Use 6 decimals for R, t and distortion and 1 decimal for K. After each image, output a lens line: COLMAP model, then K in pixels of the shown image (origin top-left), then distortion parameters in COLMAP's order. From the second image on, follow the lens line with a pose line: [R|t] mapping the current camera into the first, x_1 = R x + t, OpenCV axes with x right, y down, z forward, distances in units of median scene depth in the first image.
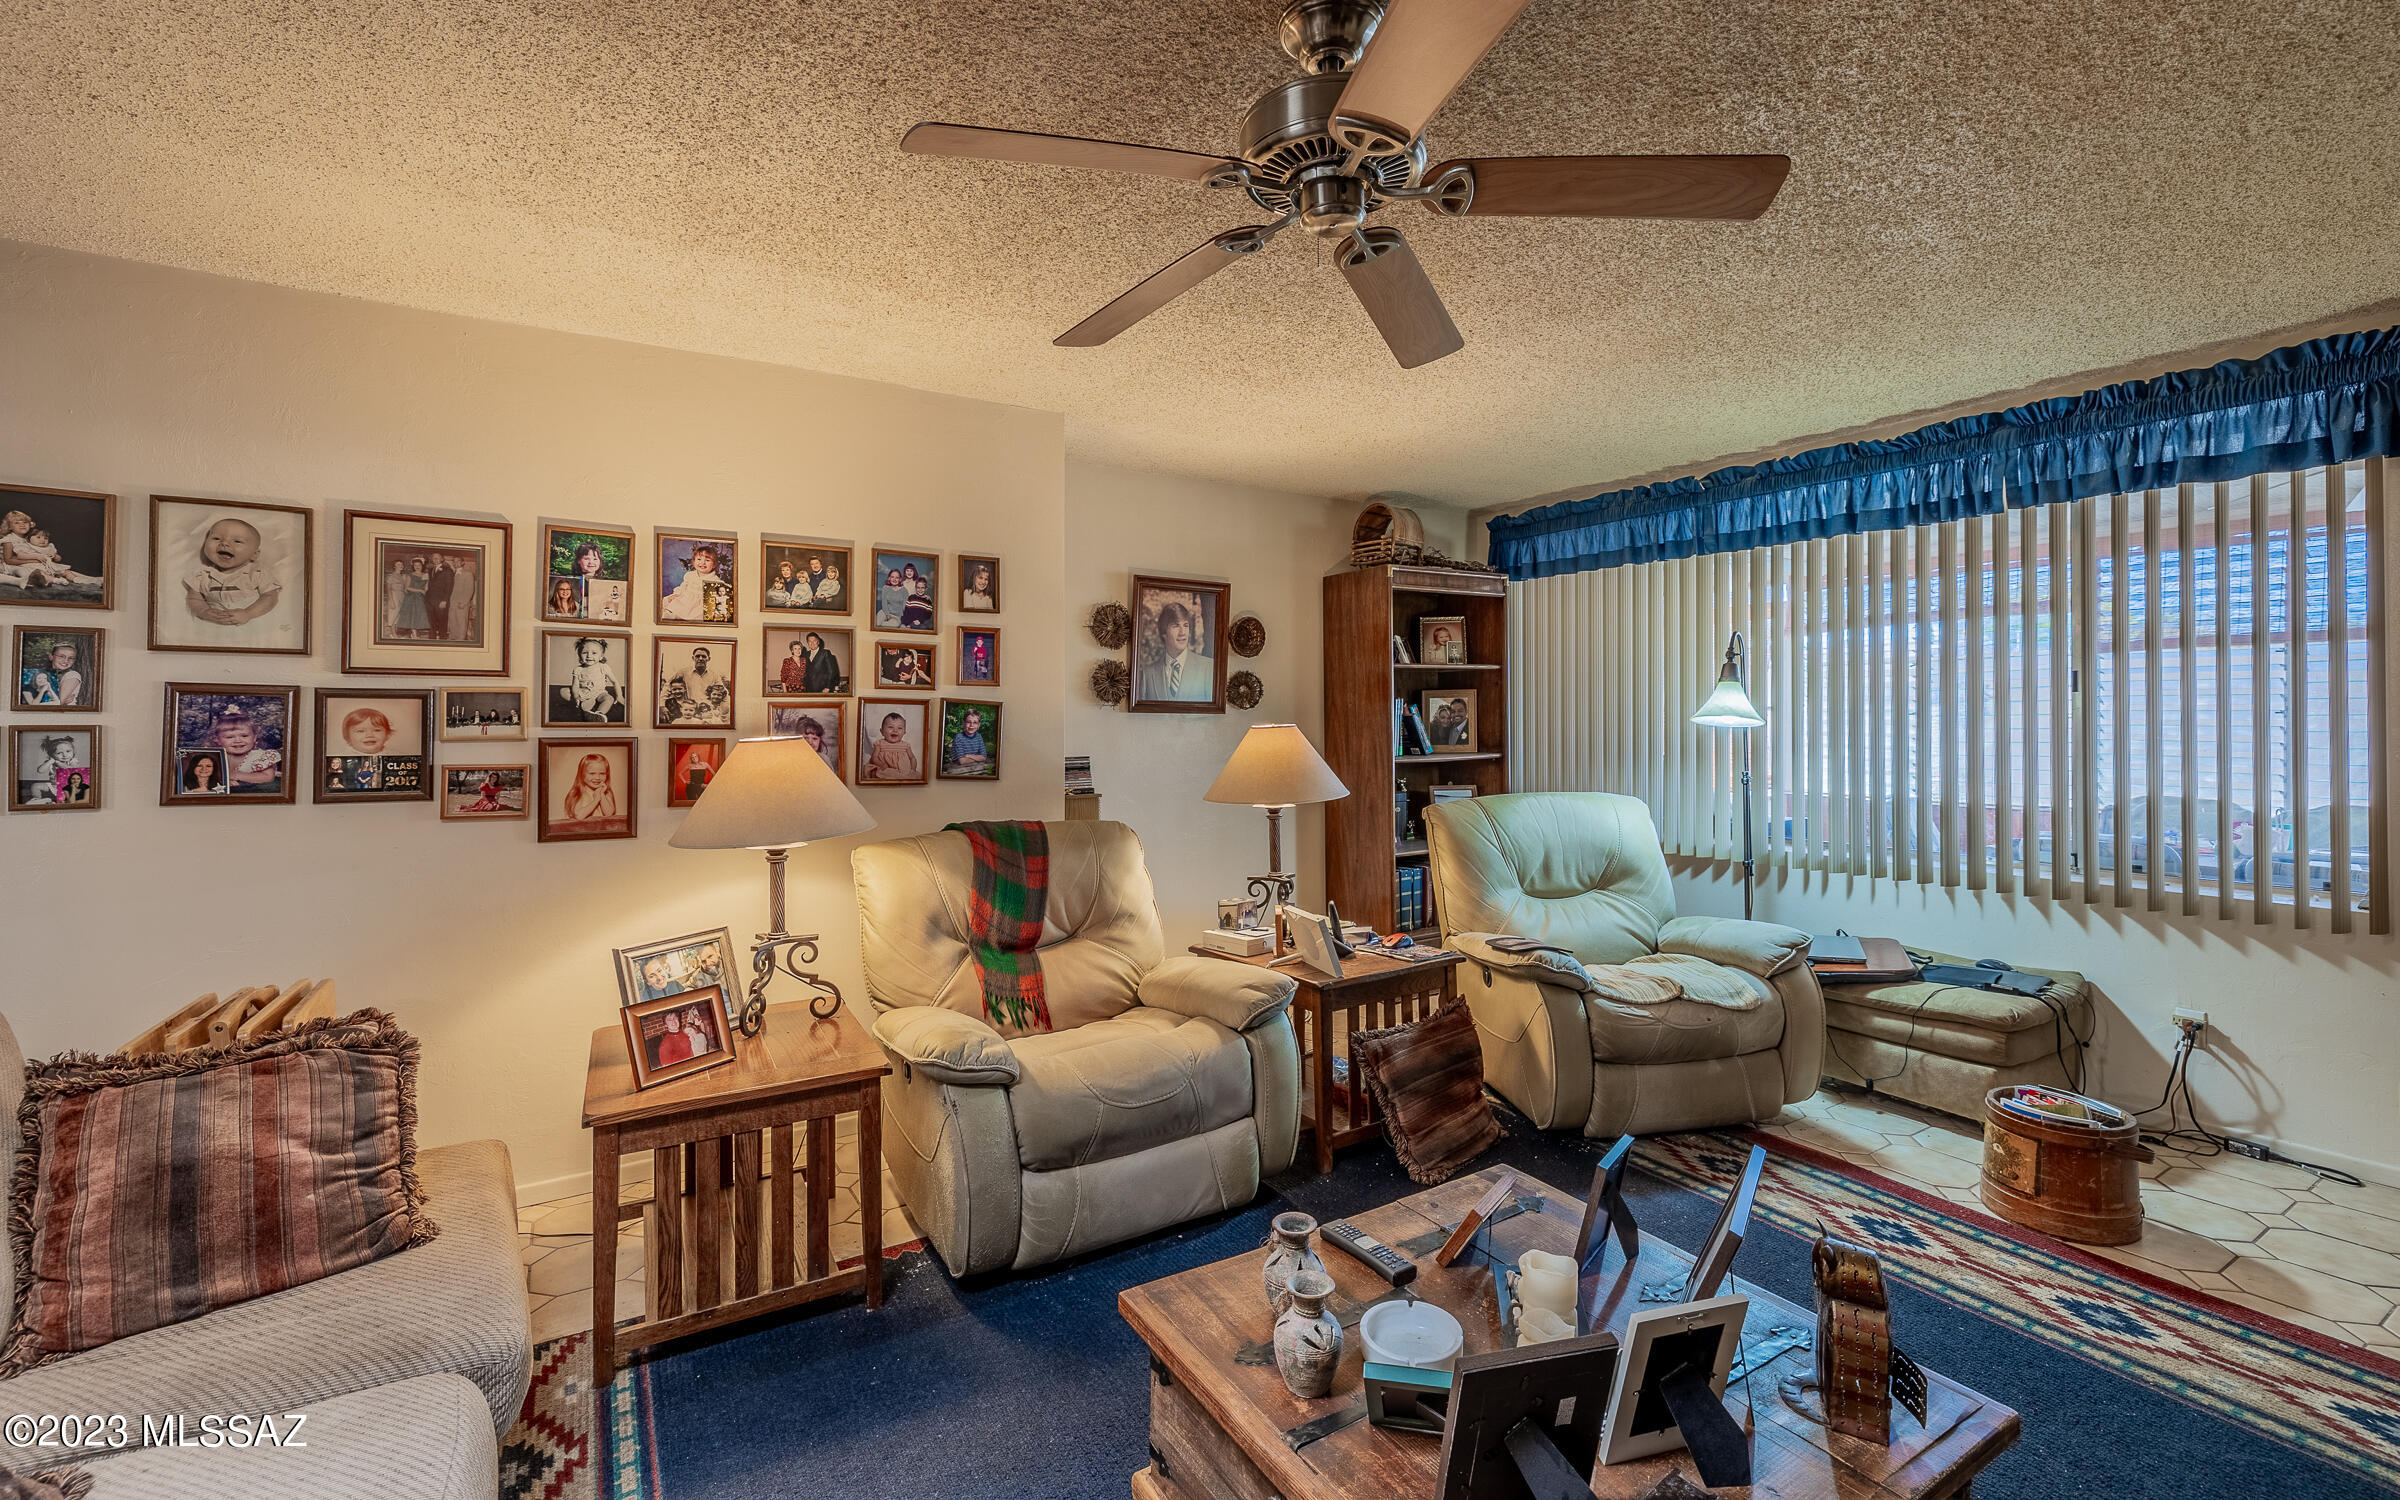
lens RADIAL K [[996.7, 0, 1172.1], [0, 996.7, 709.8], [0, 0, 1]] dist [-0.010306, -0.000291]
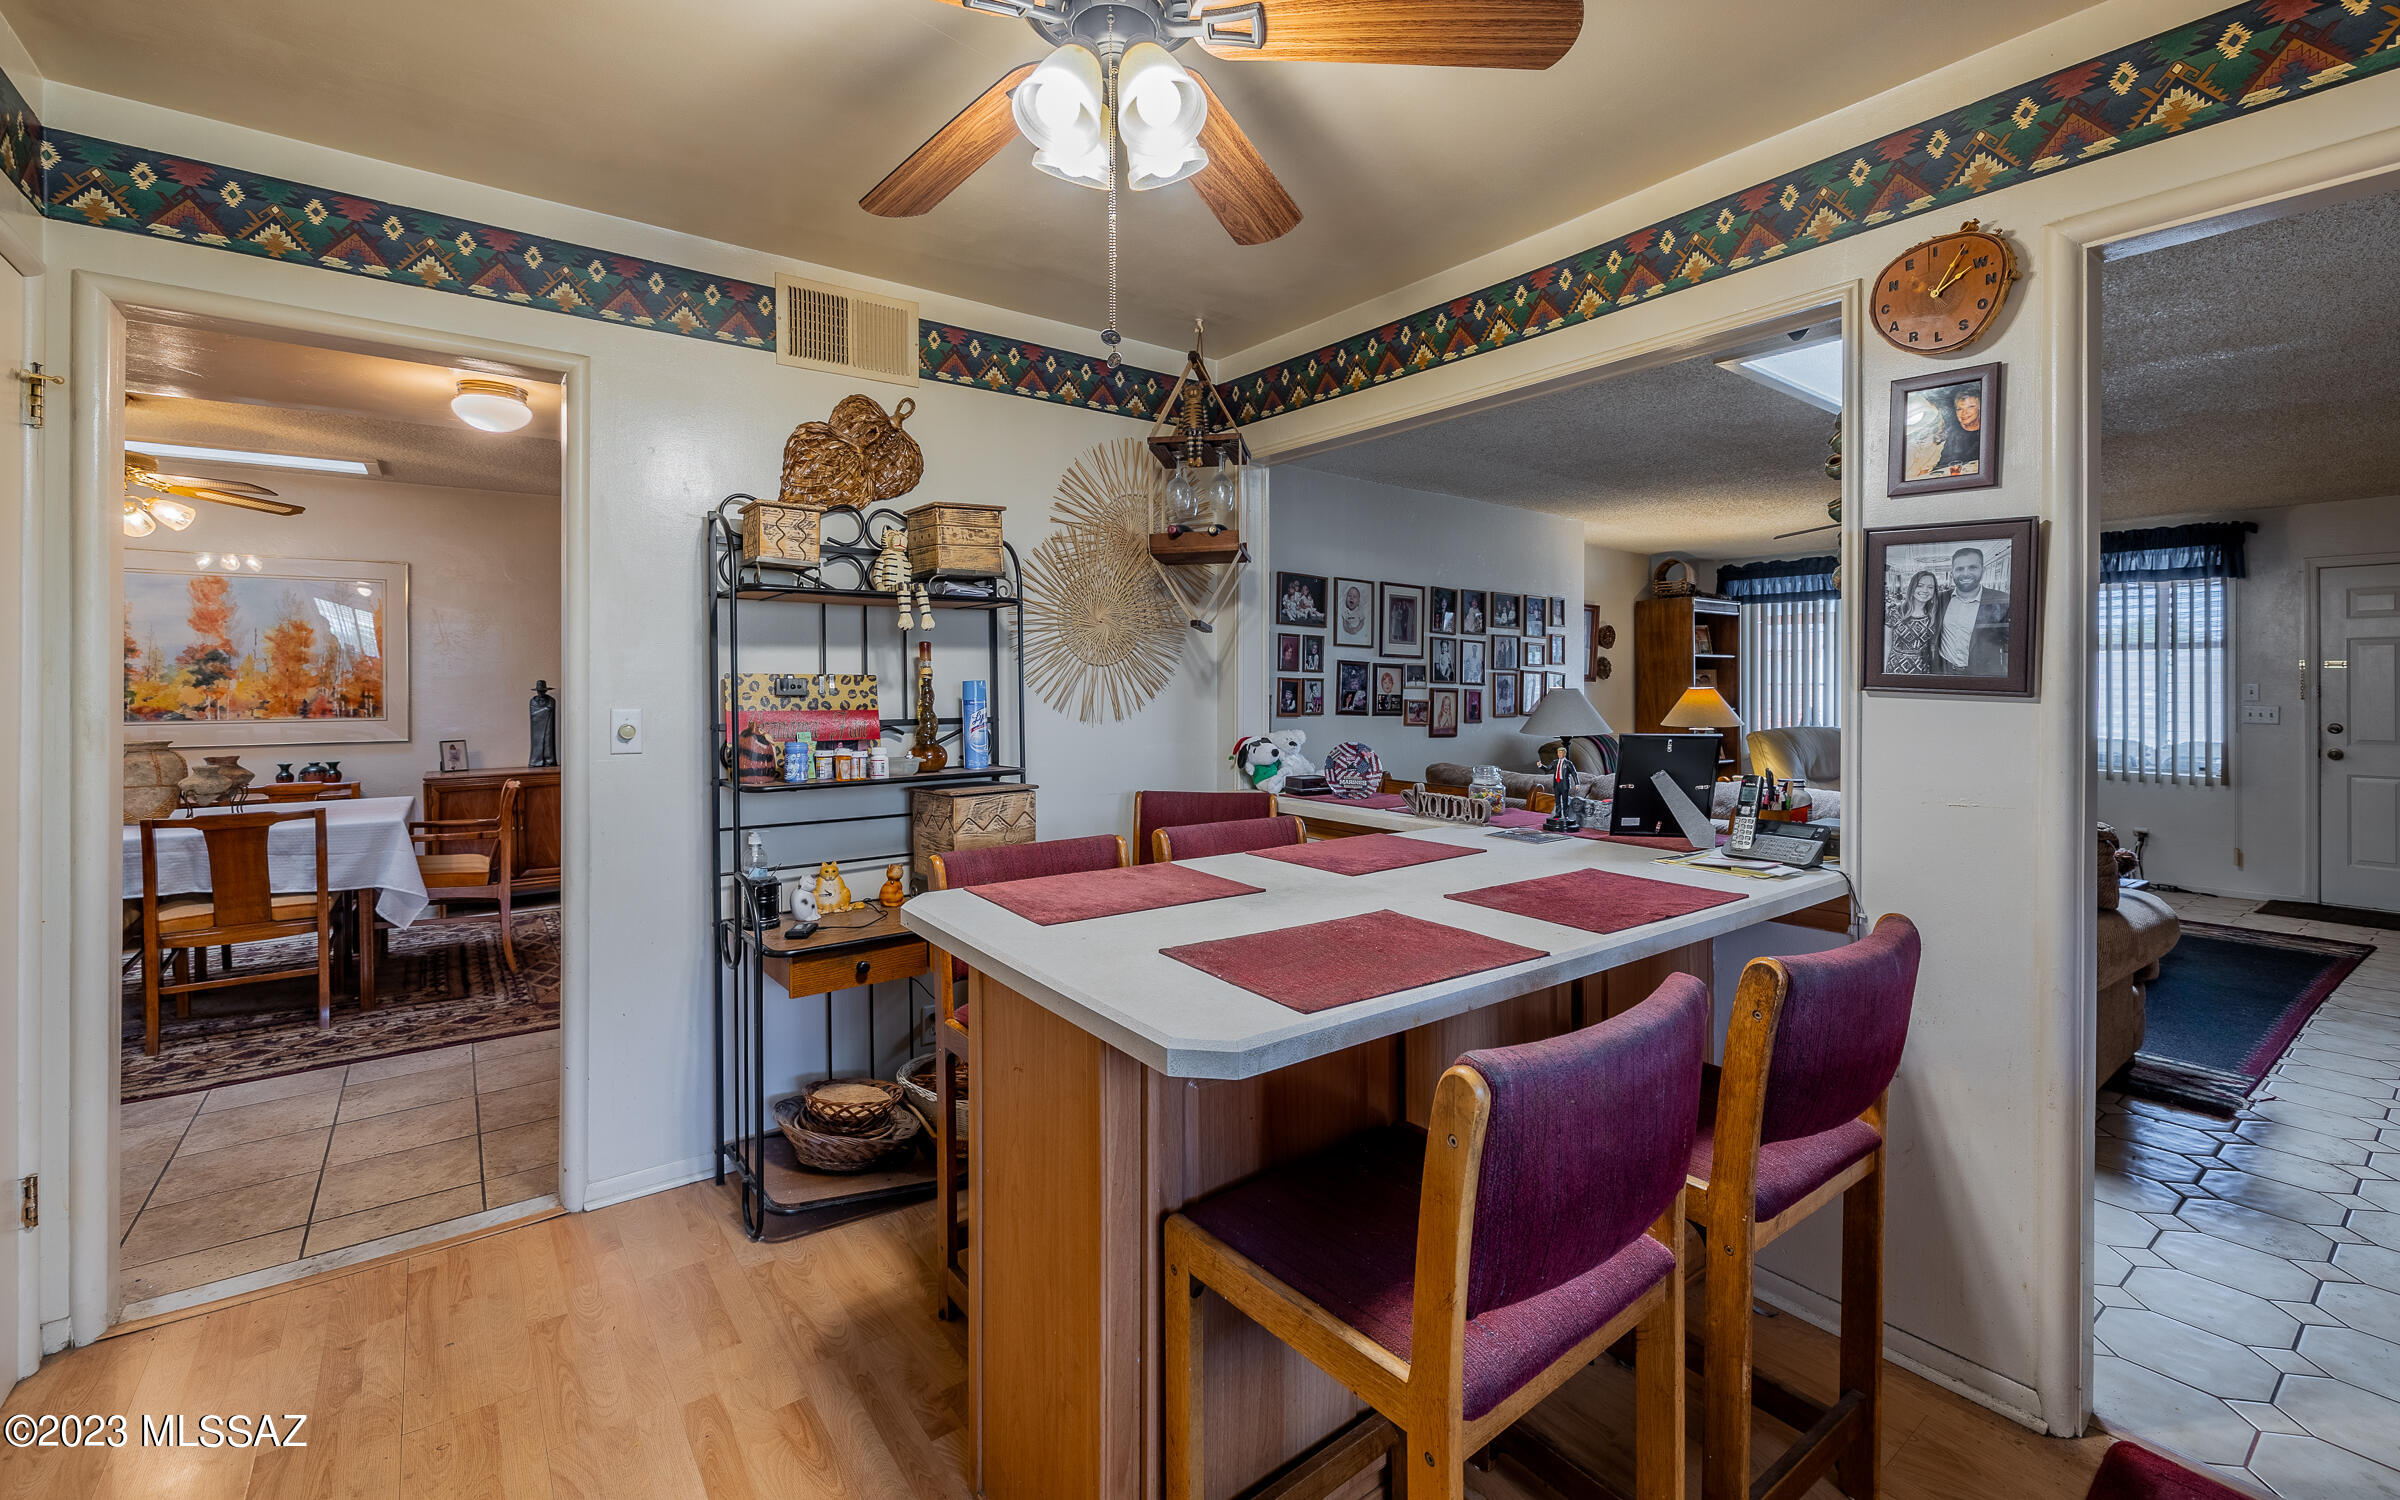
lens RADIAL K [[1016.1, 0, 1198.5], [0, 1016.1, 670.3], [0, 0, 1]] dist [0.000726, 0.000195]
pose [[0.995452, 0.017240, 0.093693, -1.165152], [-0.016246, 0.999803, -0.011361, 0.020813], [-0.093871, 0.009788, 0.995536, -0.963288]]
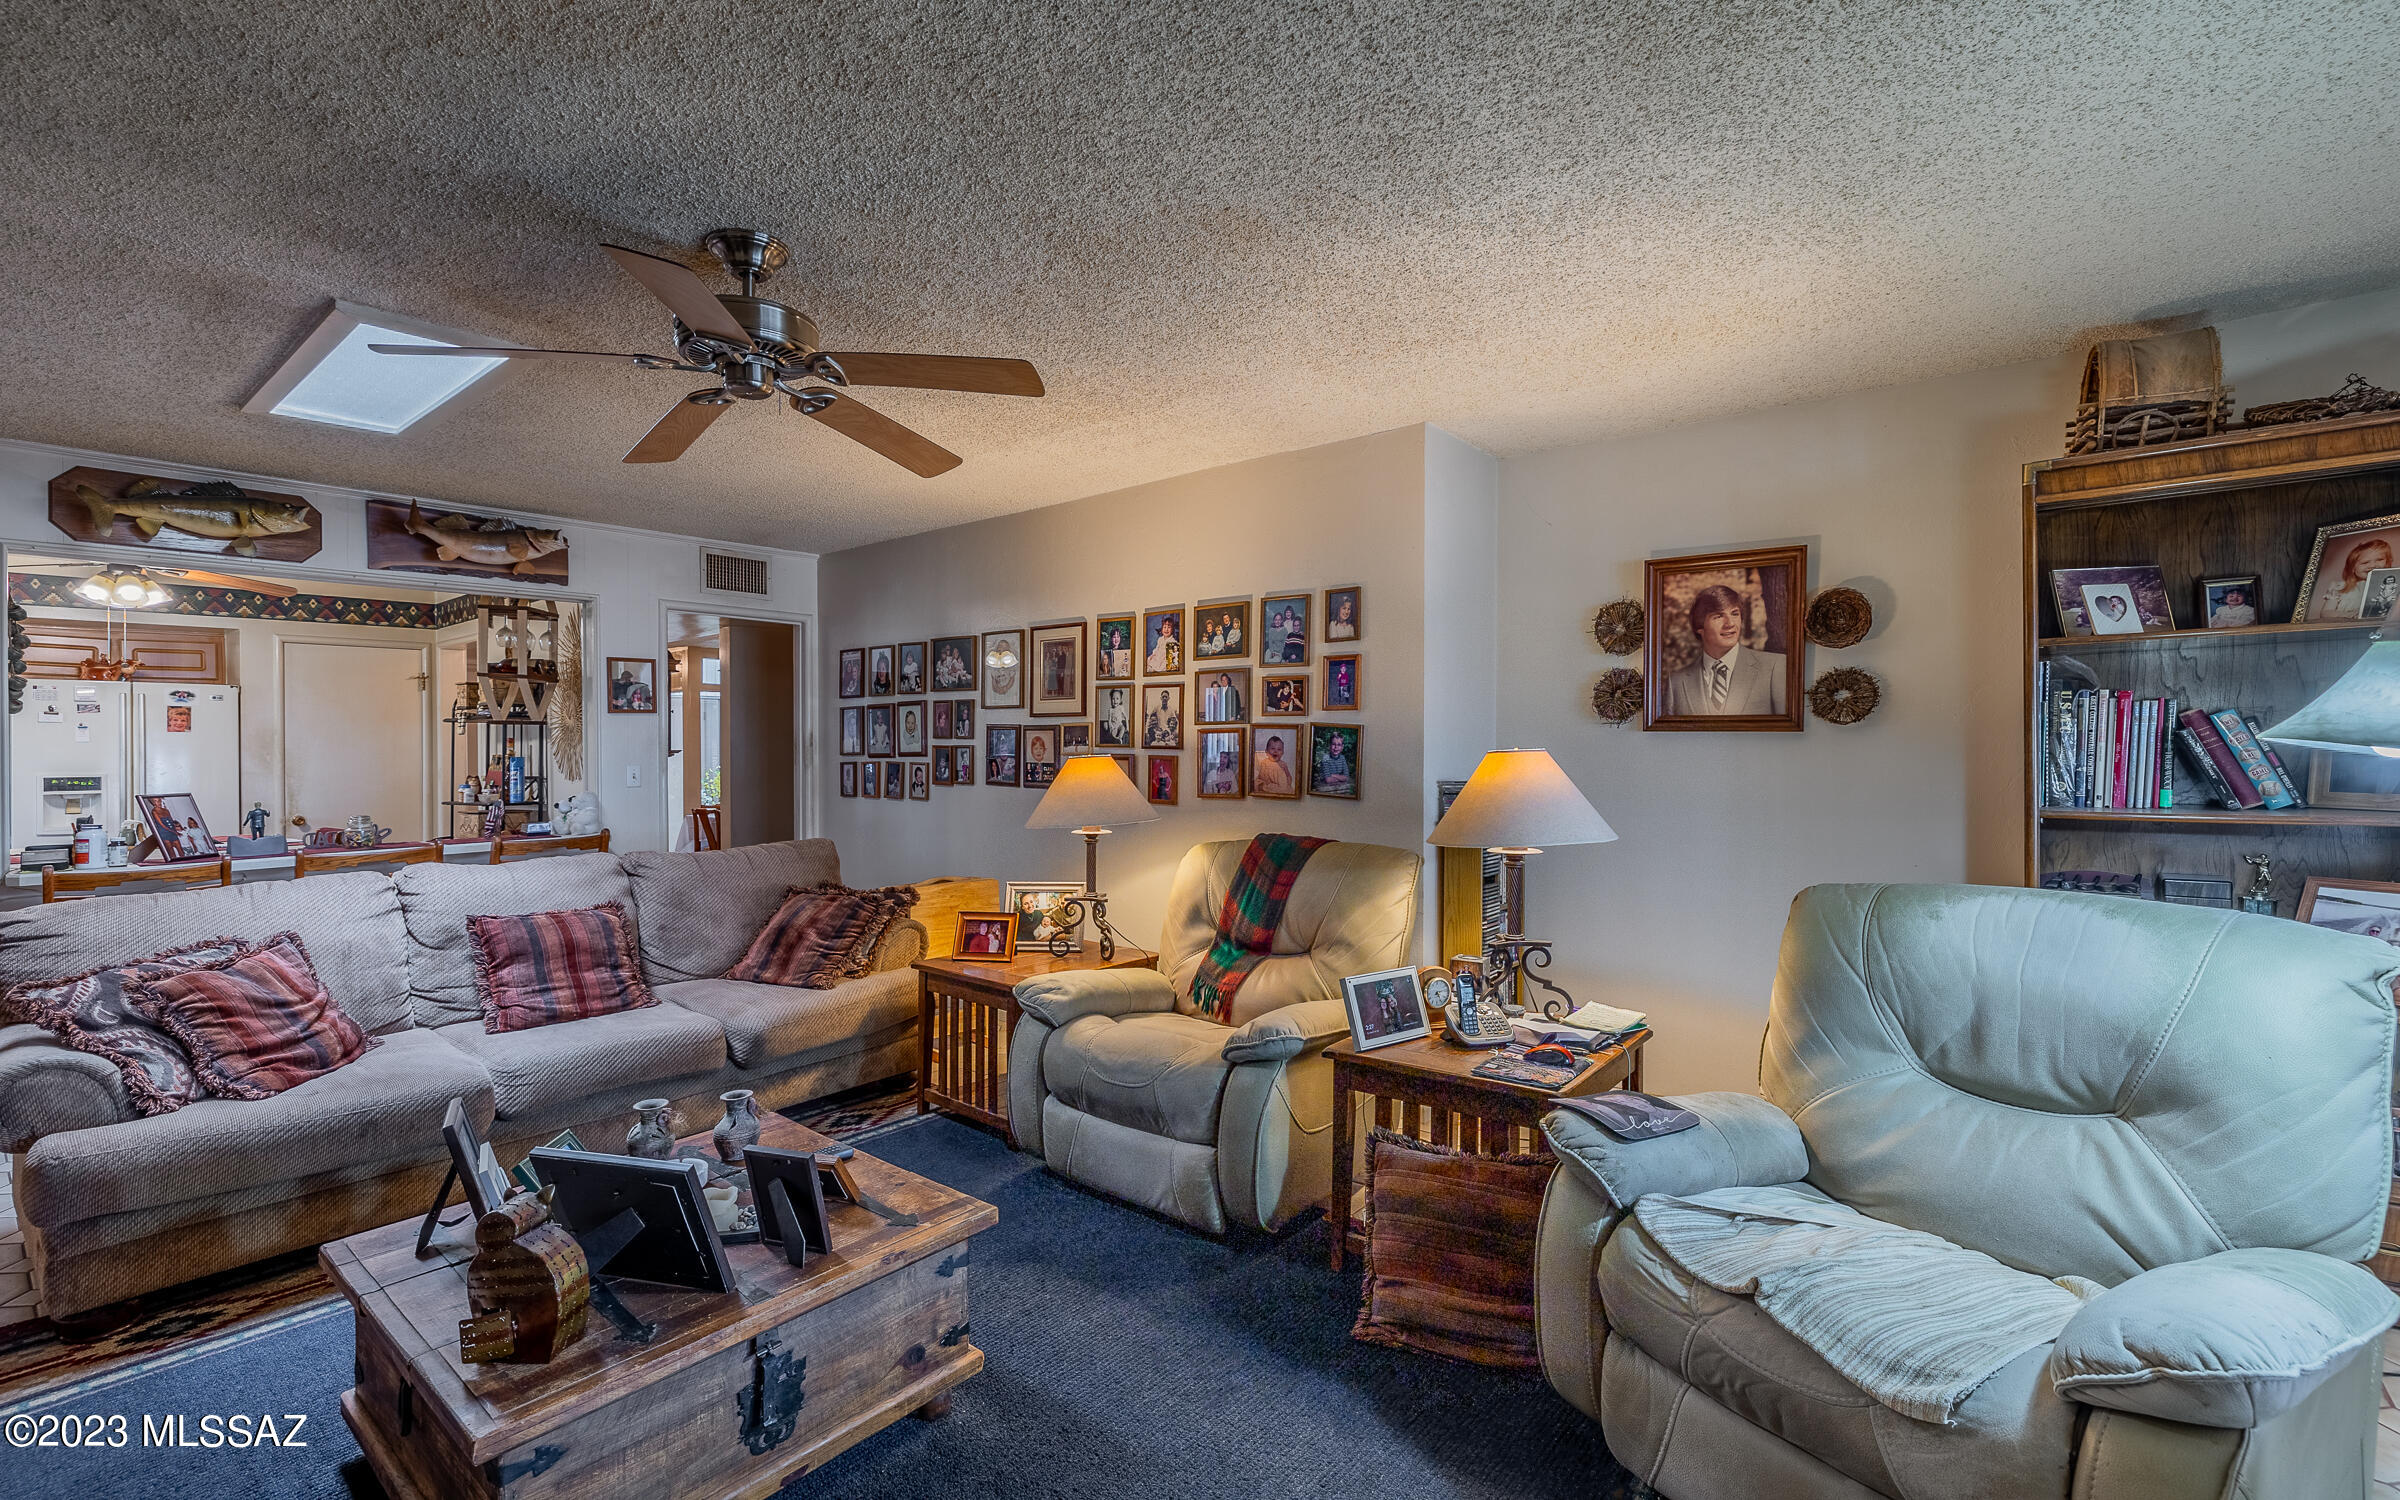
lens RADIAL K [[1043.8, 0, 1286.3], [0, 1043.8, 739.5], [0, 0, 1]] dist [-0.012701, 0.000077]
pose [[0.369495, 0.002336, -0.929230, 0.899325], [0.016606, 0.999821, 0.009116, -0.004368], [0.929084, -0.018799, 0.369390, 0.582039]]
